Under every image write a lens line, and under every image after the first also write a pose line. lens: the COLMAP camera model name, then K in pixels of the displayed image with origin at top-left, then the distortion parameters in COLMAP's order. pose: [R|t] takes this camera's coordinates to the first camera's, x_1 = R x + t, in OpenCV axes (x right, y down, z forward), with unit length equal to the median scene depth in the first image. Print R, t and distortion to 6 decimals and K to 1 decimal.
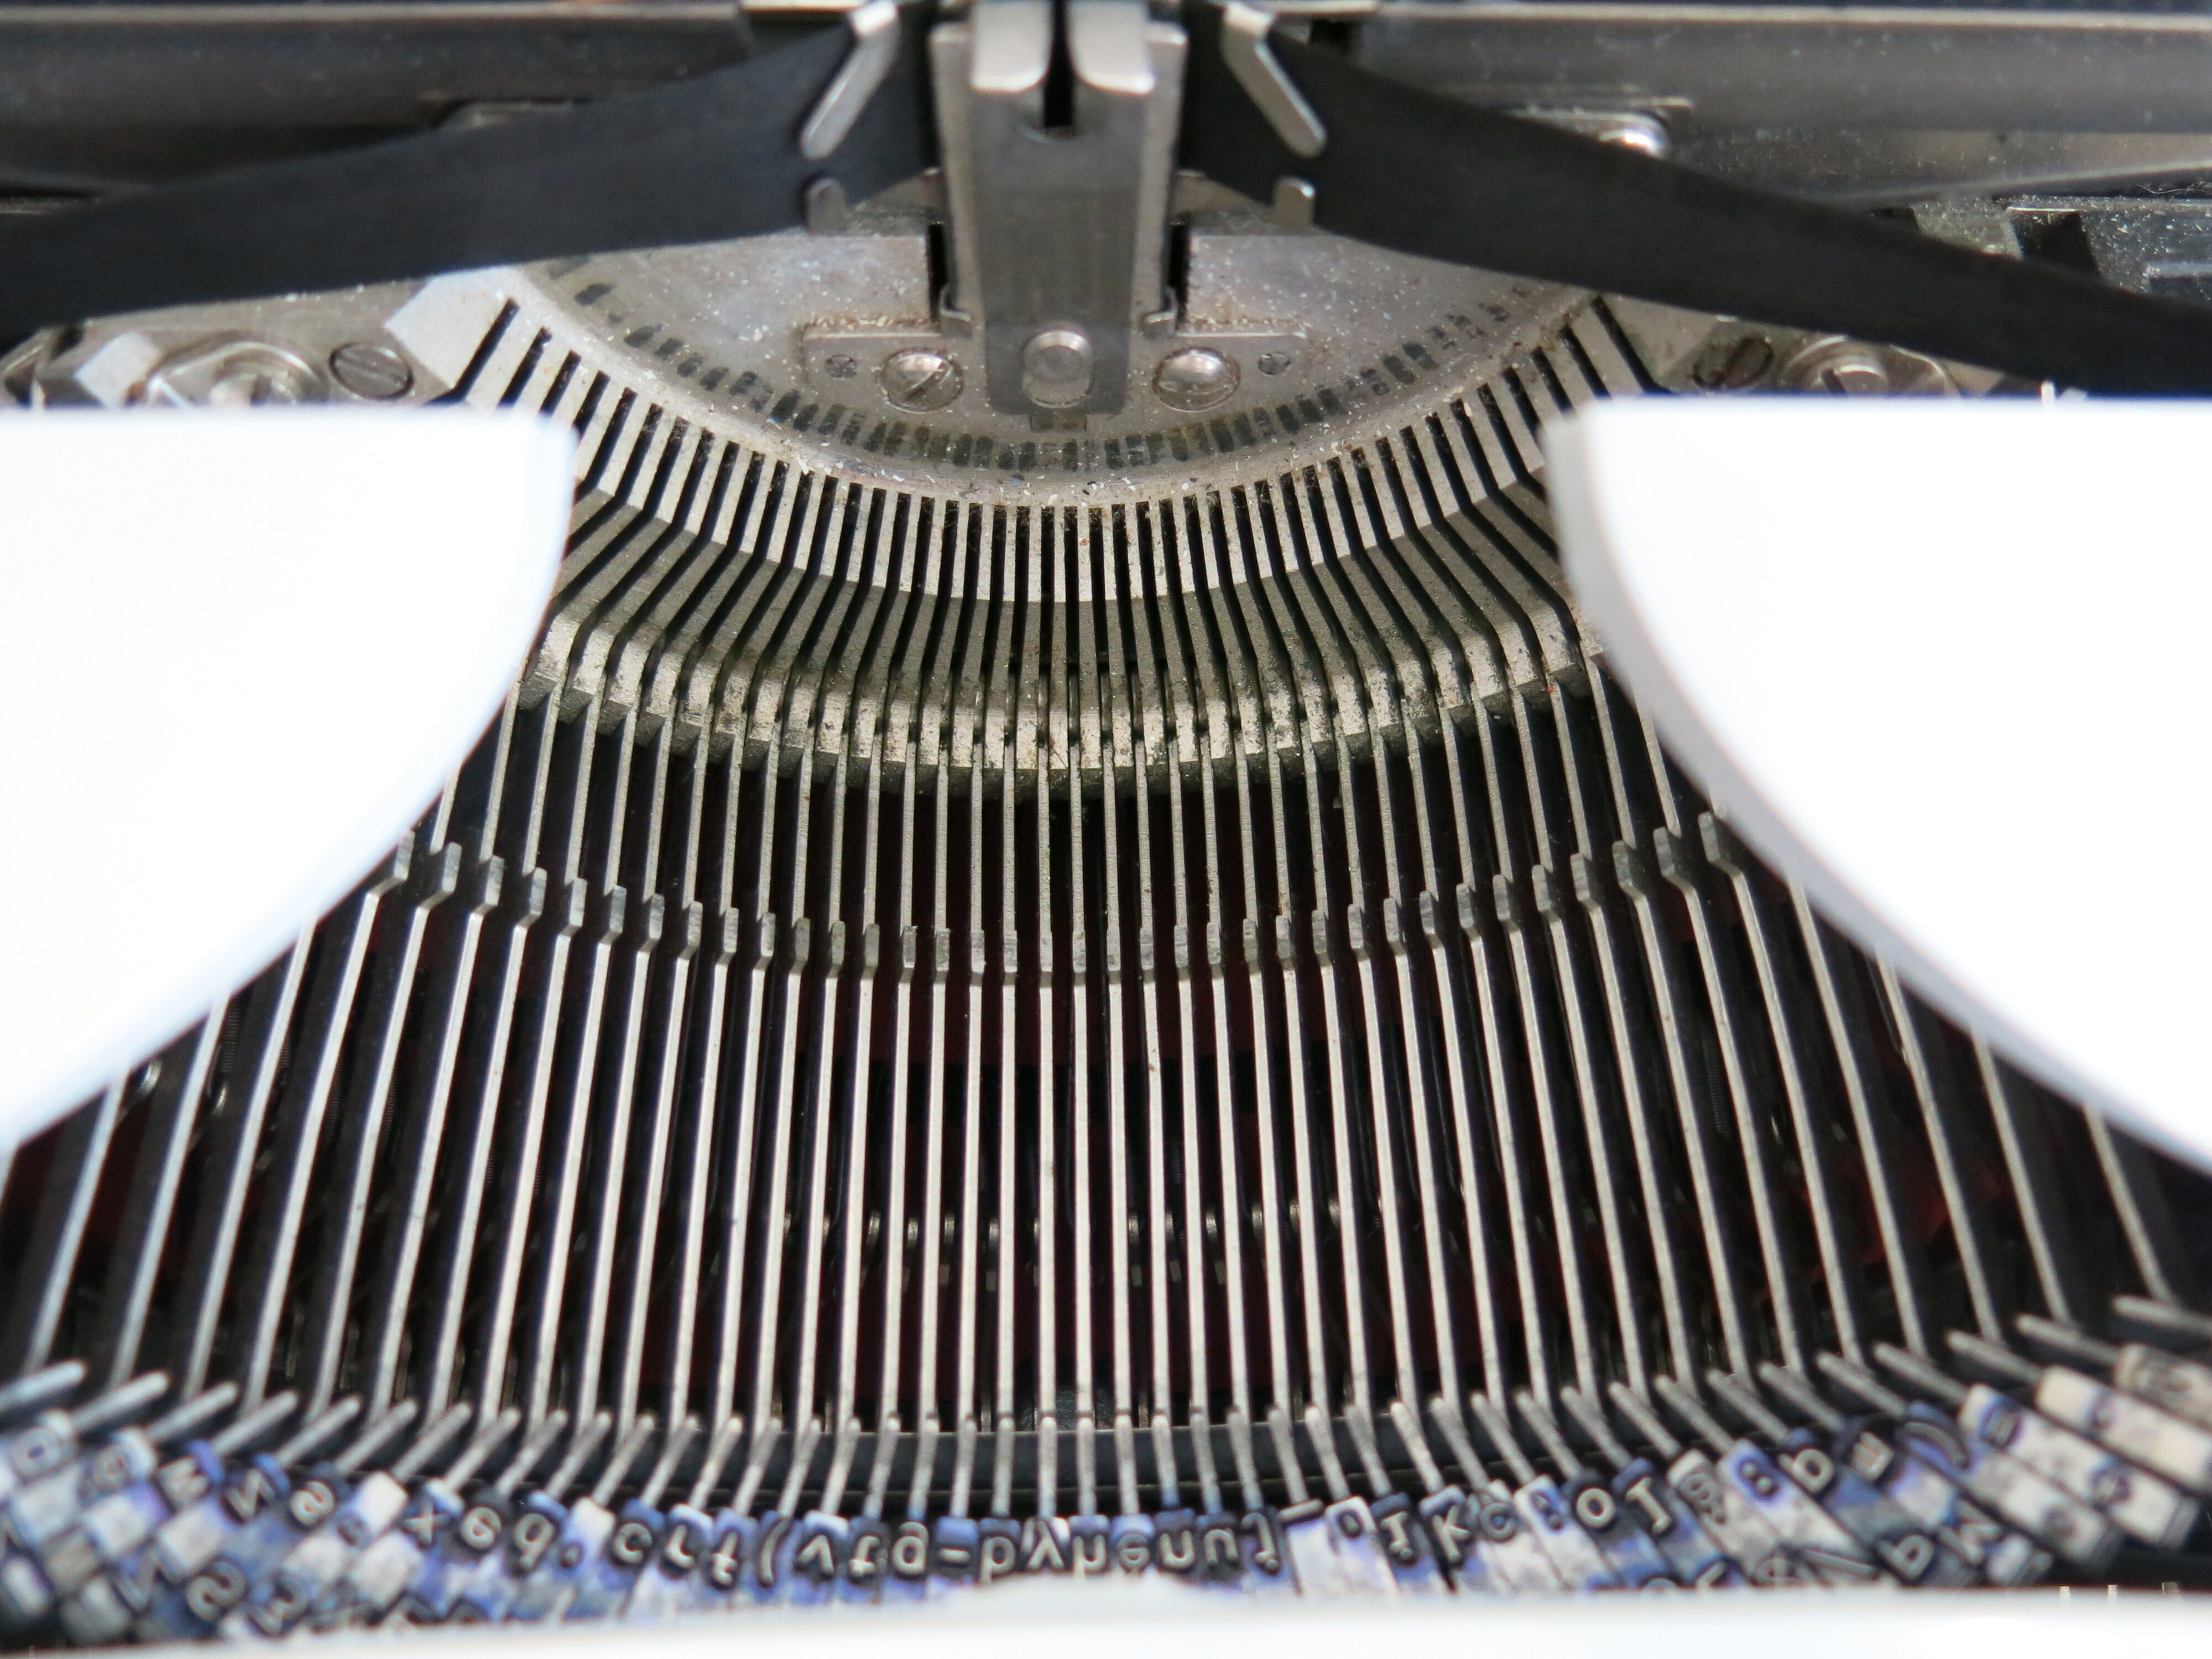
lens RADIAL K [[1858.0, 0, 1110.9], [0, 1858.0, 835.0], [0, 0, 1]] dist [-0.028640, 0.001481]
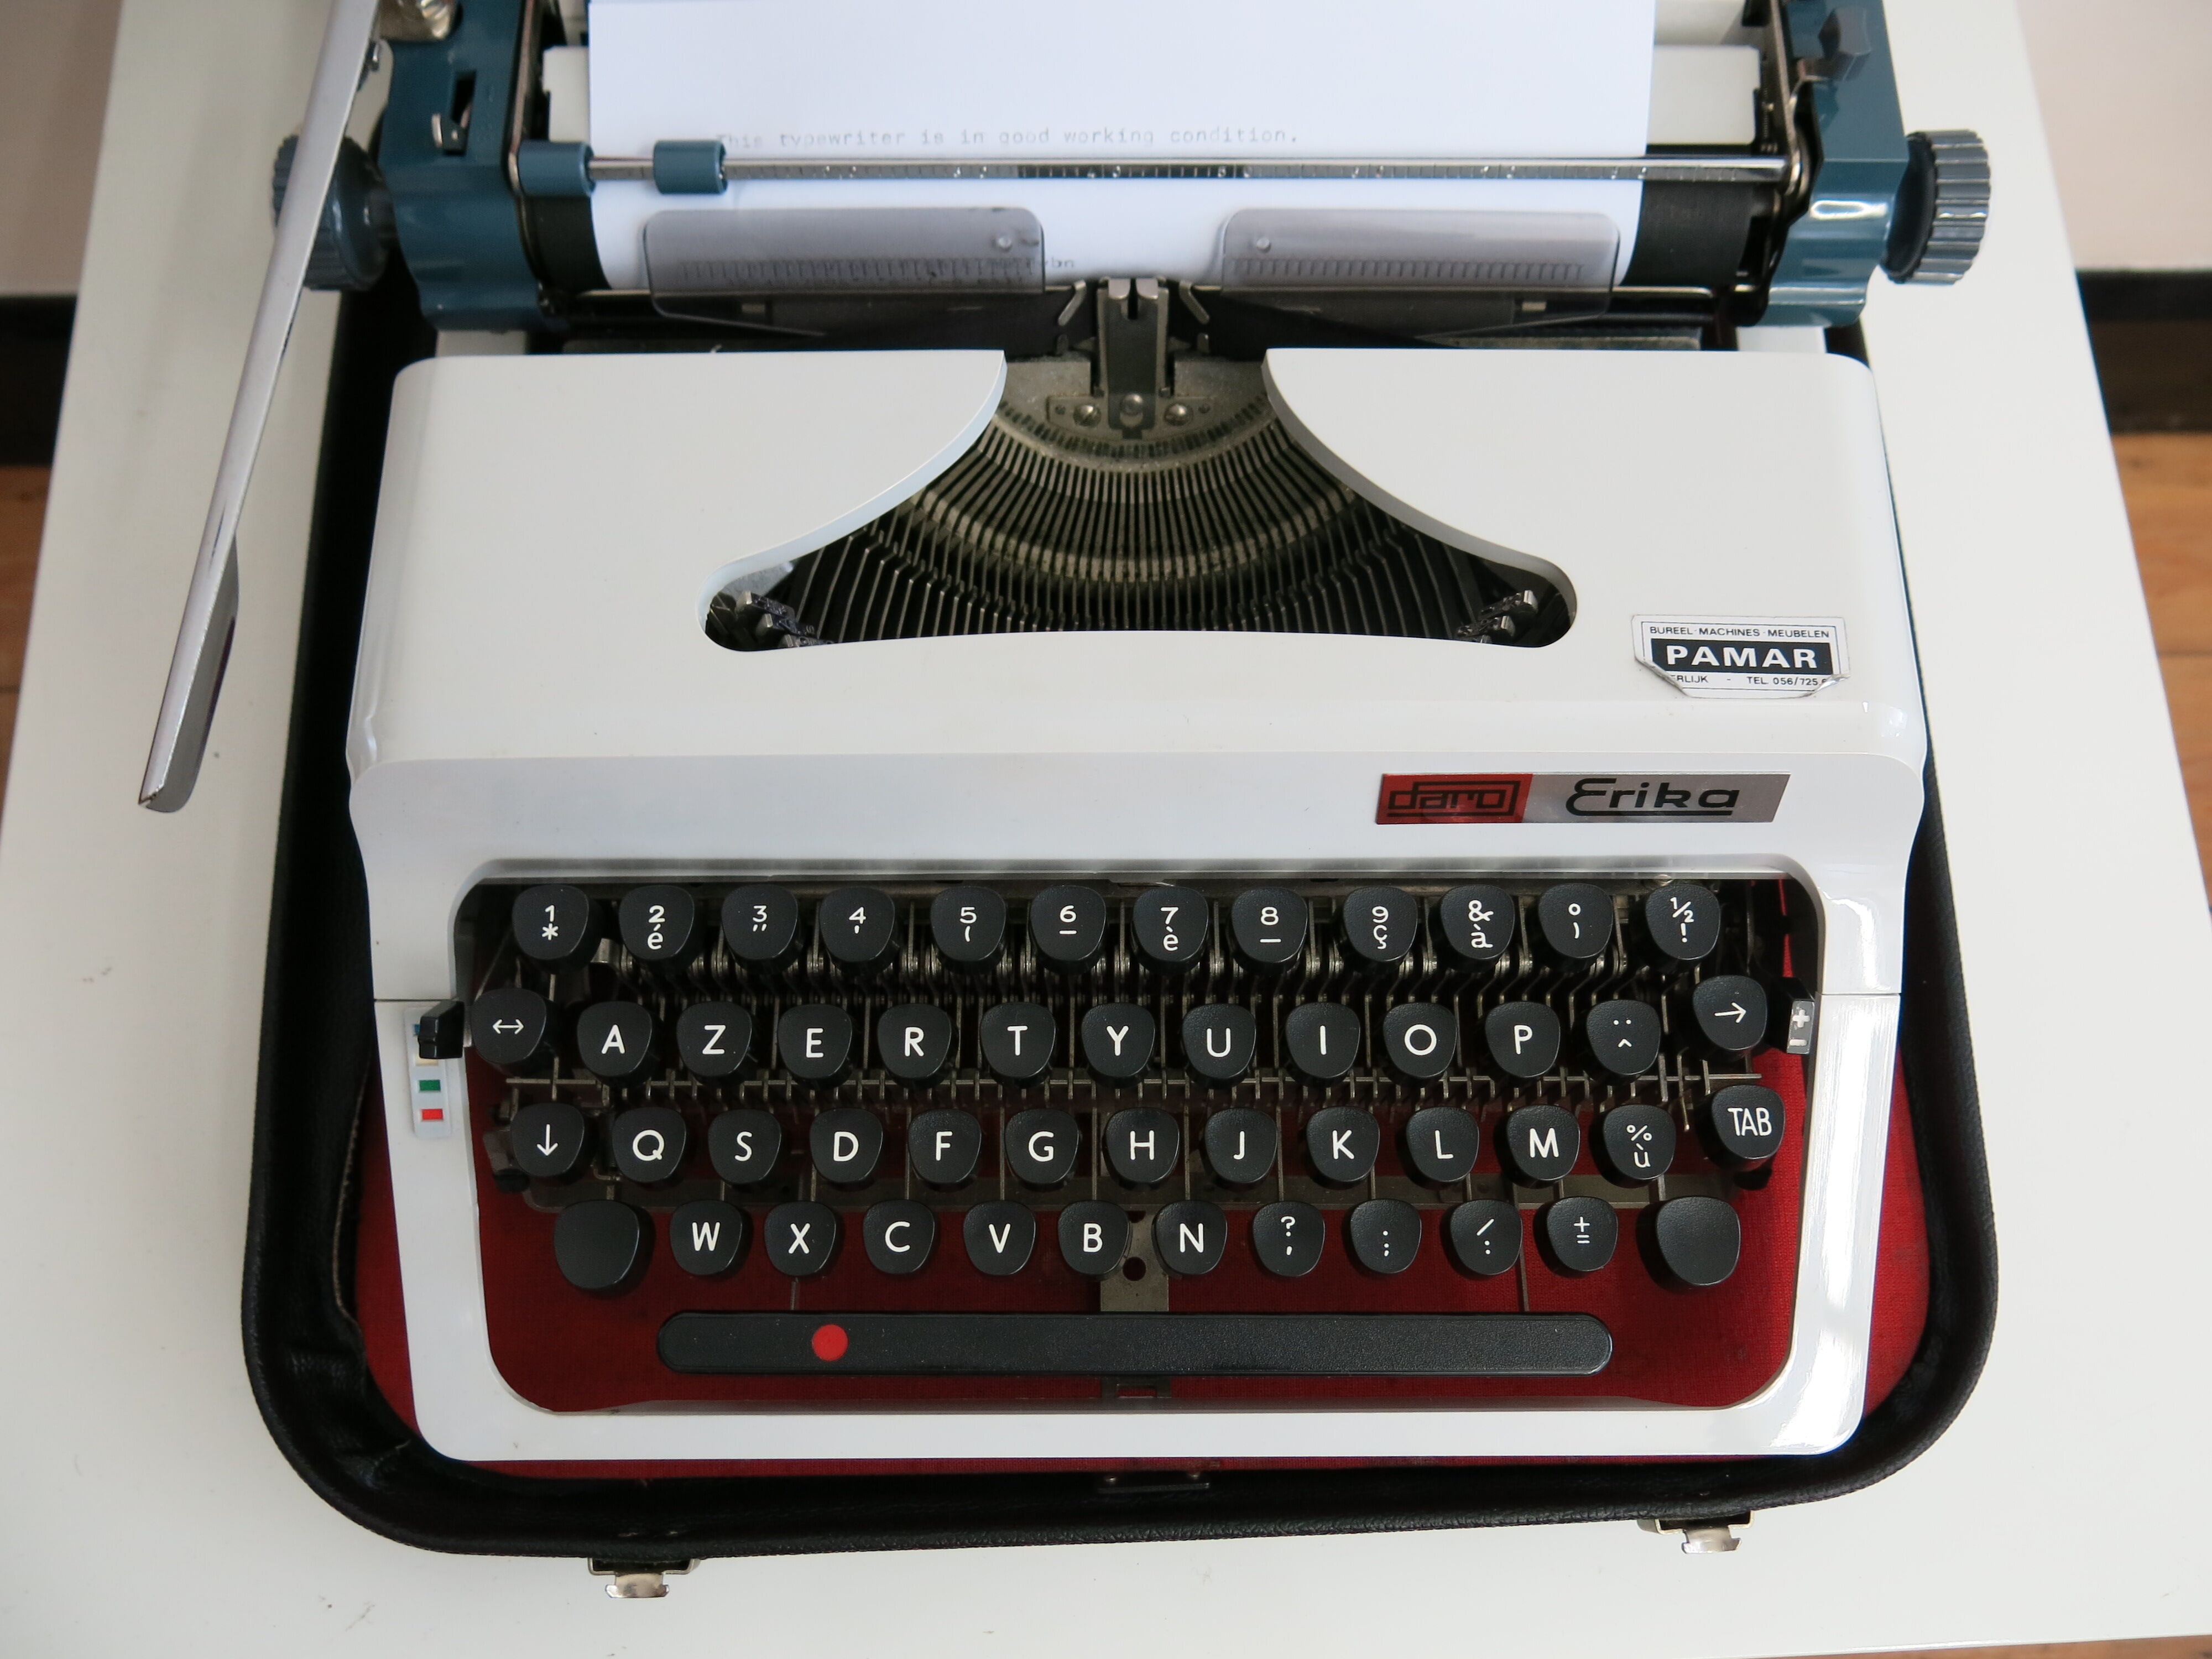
lens RADIAL K [[1858.0, 0, 1110.9], [0, 1858.0, 835.0], [0, 0, 1]] dist [-0.028640, 0.001481]
pose [[0.999302, -0.003572, -0.037178, 0.043815], [-0.007675, 0.954531, -0.298014, 1.221791], [0.036552, 0.298092, 0.953837, -1.563227]]
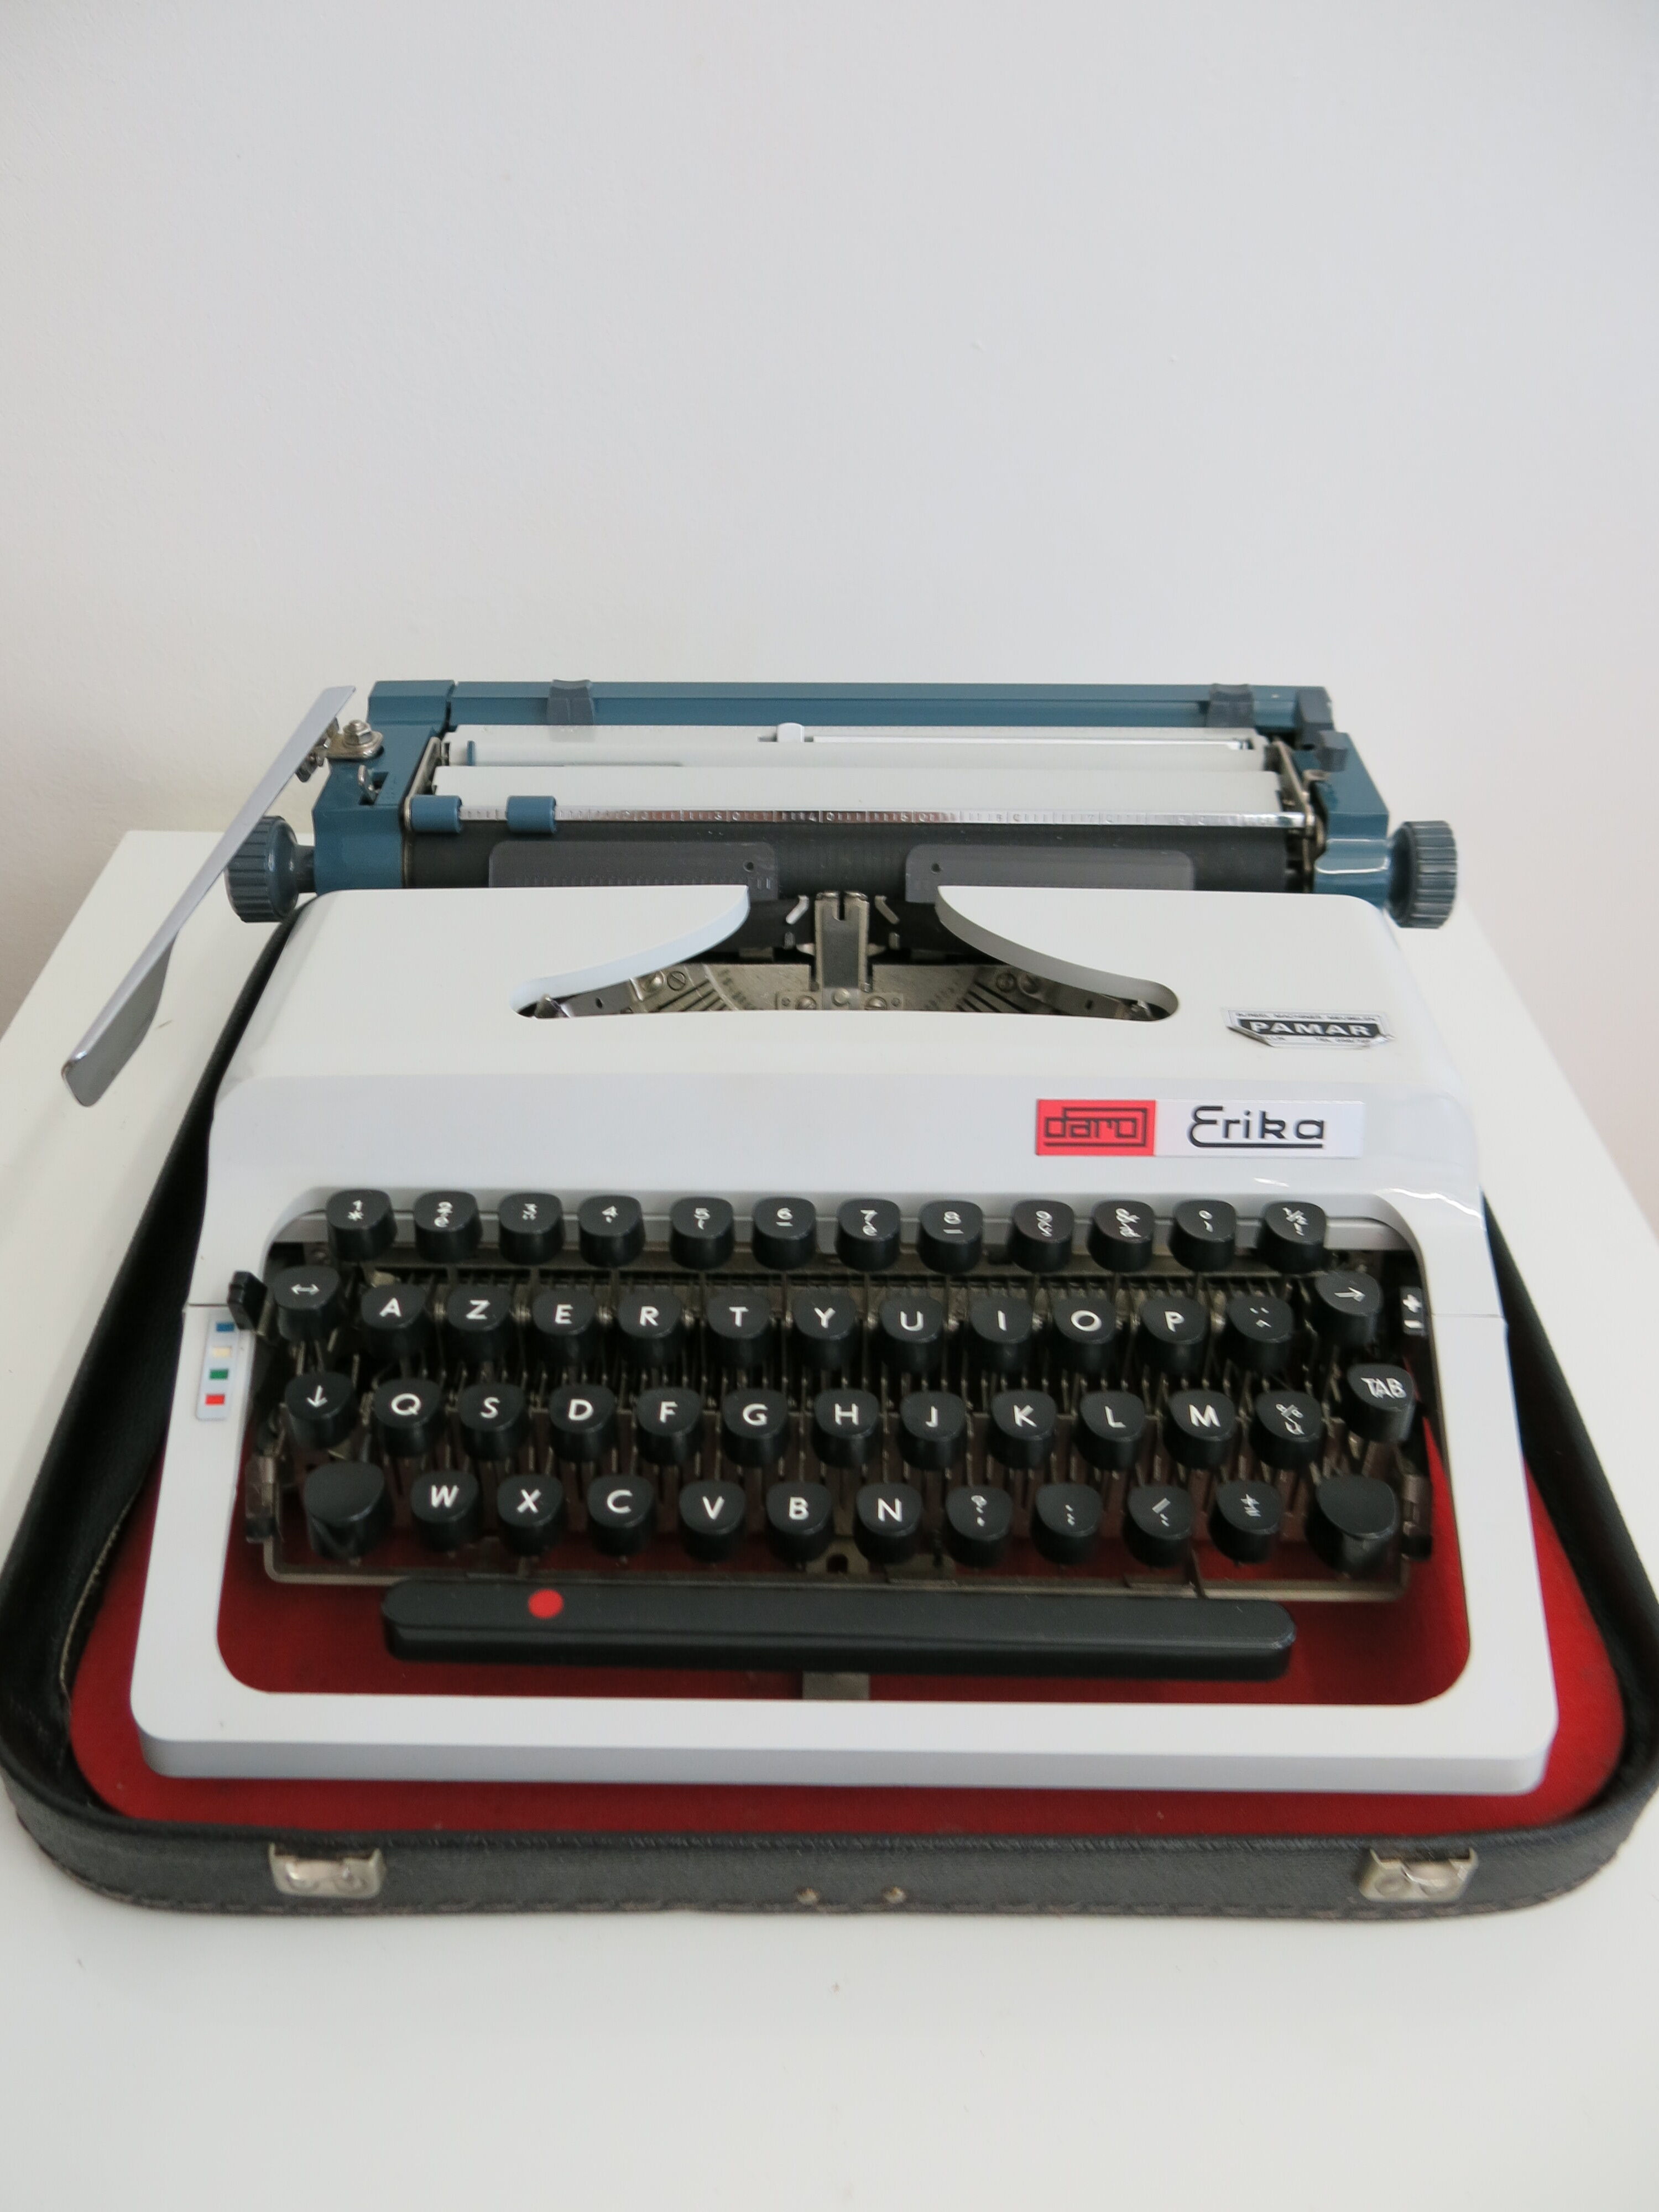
lens RADIAL K [[1831.6, 0, 798.6], [0, 1831.6, 1089.2], [0, 0, 1]] dist [-0.036642, 0.005258]
pose [[0.998917, -0.011461, -0.045089, 0.051784], [-0.029666, 0.589648, -0.807116, 2.816036], [0.035837, 0.807579, 0.588669, -1.075290]]
